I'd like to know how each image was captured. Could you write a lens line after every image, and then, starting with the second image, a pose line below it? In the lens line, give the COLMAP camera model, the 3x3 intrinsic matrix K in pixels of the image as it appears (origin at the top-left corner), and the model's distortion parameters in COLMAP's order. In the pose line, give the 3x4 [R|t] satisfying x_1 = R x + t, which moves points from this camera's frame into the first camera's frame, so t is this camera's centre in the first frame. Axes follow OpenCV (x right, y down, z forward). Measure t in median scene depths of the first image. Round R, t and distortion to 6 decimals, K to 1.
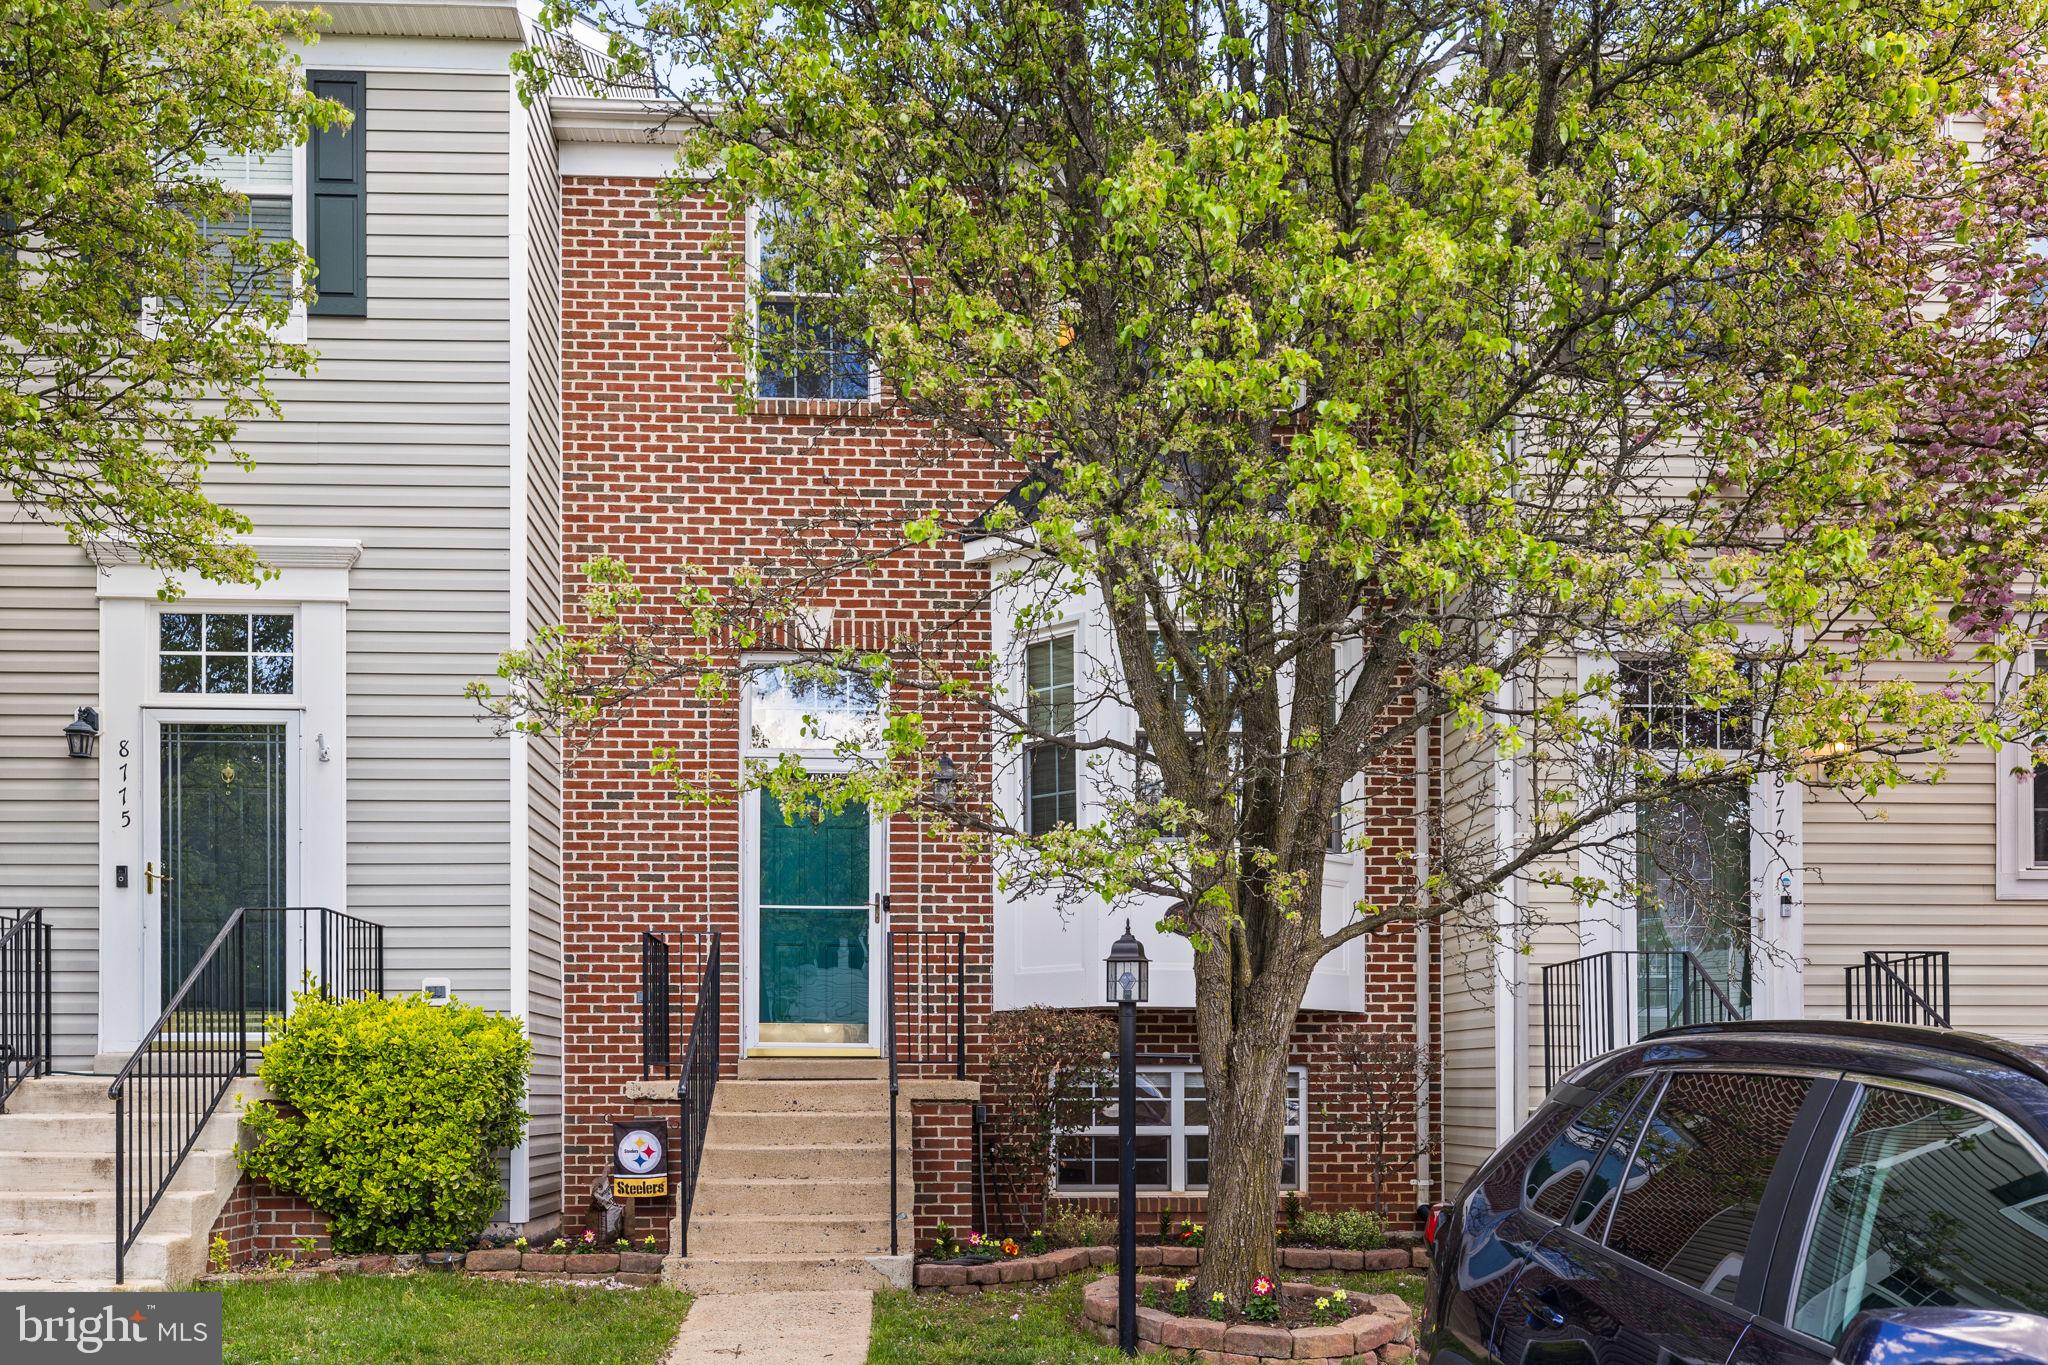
lens RADIAL K [[863.5, 0, 1024.8], [0, 863.5, 692.5], [0, 0, 1]] dist [-0.000702, 0.000928]
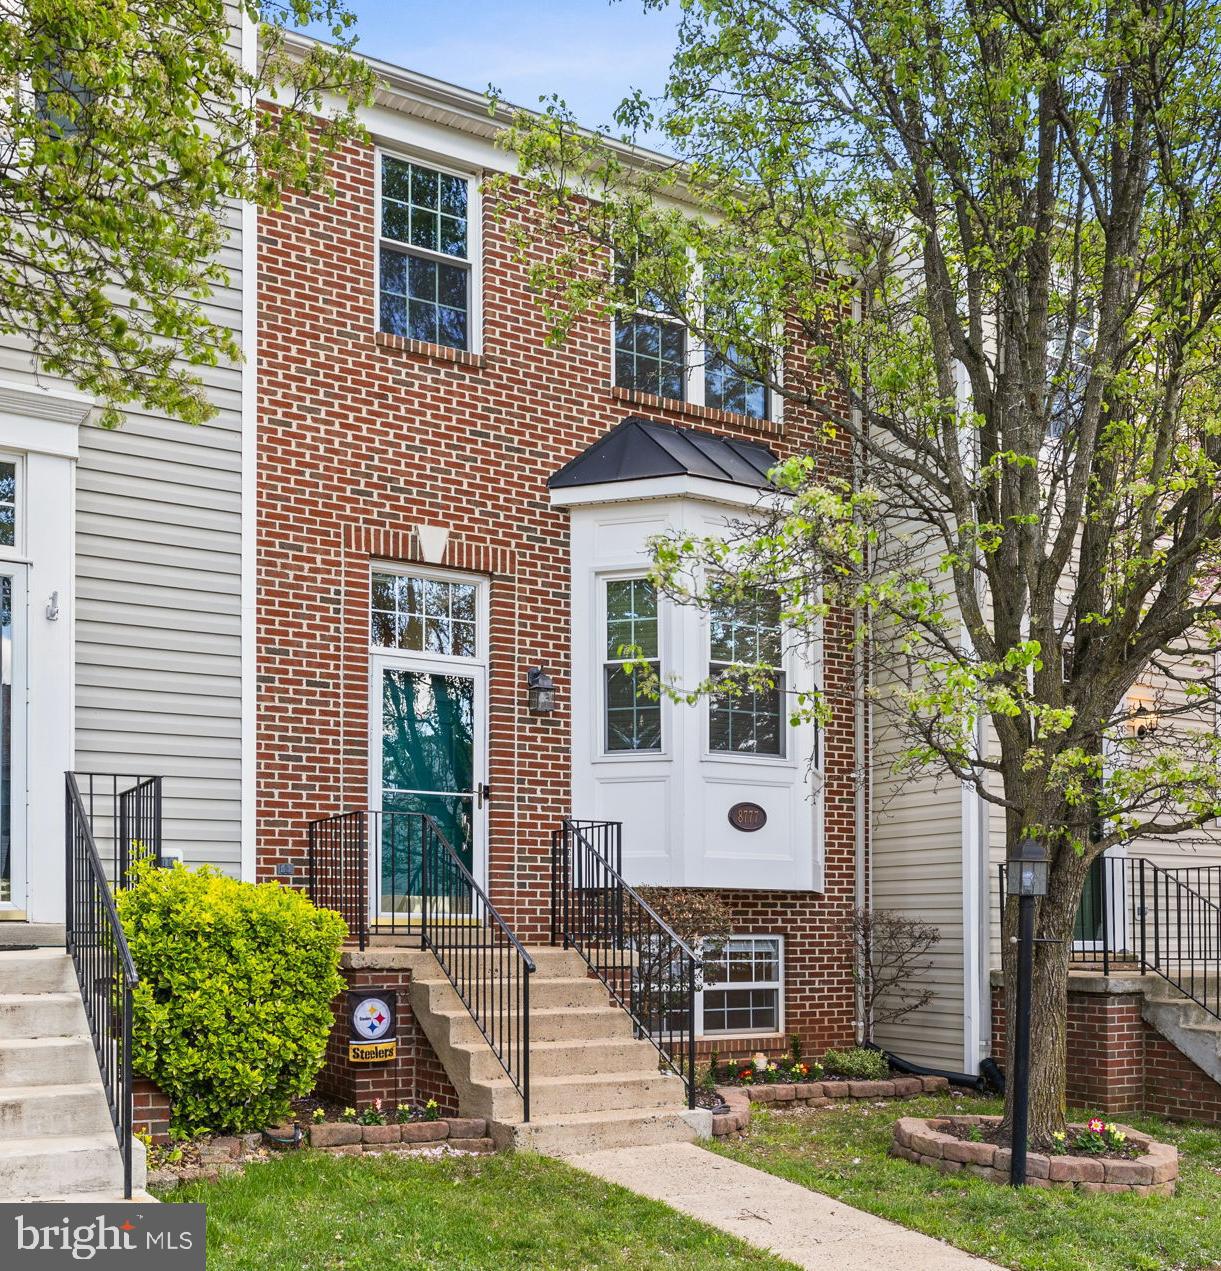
lens RADIAL K [[701.0, 0, 610.1], [0, 701.0, 631.5], [0, 0, 1]] dist [-0.000299, 0.000041]
pose [[0.970022, 0.101157, 0.220964, -0.234358], [-0.102877, 0.994687, -0.003737, 0.019254], [-0.220169, -0.019107, 0.975275, 0.062513]]
